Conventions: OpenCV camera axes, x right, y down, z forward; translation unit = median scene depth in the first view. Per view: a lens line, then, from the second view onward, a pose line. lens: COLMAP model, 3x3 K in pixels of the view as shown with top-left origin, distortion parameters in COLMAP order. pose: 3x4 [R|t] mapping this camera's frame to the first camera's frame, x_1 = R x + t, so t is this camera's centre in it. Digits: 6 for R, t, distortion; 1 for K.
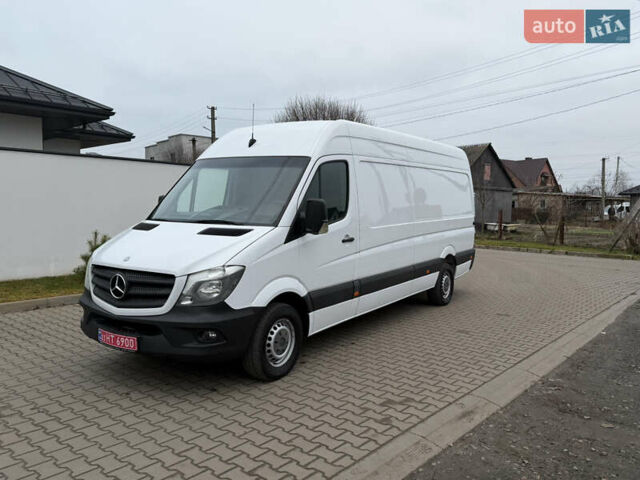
lens RADIAL K [[528.7, 0, 318.7], [0, 528.7, 243.0], [0, 0, 1]] dist [0.006314, -0.023499]
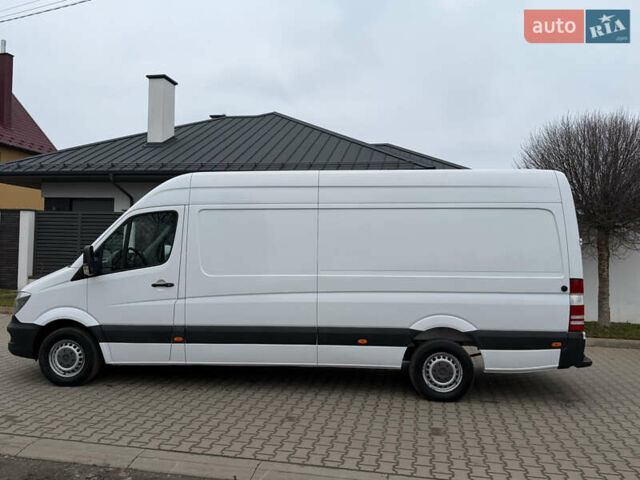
lens RADIAL K [[528.7, 0, 315.4], [0, 528.7, 239.0], [0, 0, 1]] dist [0.006314, -0.023499]
pose [[0.483848, -0.021364, -0.874891, 1.237378], [-0.075755, 0.994927, -0.066190, -0.055322], [0.871867, 0.098303, 0.479776, 0.816275]]
